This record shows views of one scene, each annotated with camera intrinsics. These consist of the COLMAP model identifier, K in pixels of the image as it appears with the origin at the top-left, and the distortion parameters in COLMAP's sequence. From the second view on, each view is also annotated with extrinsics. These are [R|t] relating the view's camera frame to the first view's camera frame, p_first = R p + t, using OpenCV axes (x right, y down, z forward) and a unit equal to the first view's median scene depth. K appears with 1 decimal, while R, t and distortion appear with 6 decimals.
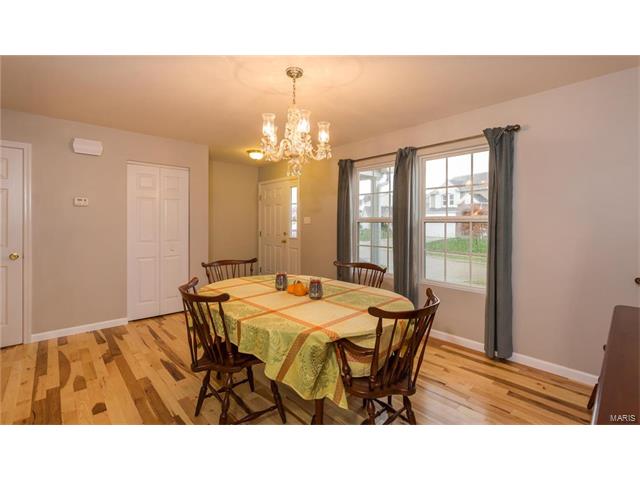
lens RADIAL K [[294.7, 0, 320.9], [0, 294.7, 225.5], [0, 0, 1]] dist [-0.003550, -0.000520]
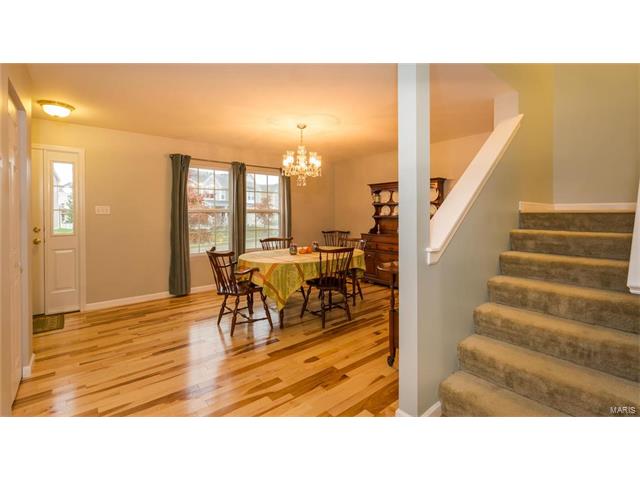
lens RADIAL K [[294.7, 0, 320.9], [0, 294.7, 225.5], [0, 0, 1]] dist [-0.003550, -0.000520]
pose [[0.047181, -0.055596, 0.997338, -1.348123], [0.004207, 0.998452, 0.055460, -0.029595], [-0.998877, 0.001579, 0.047342, 0.596938]]
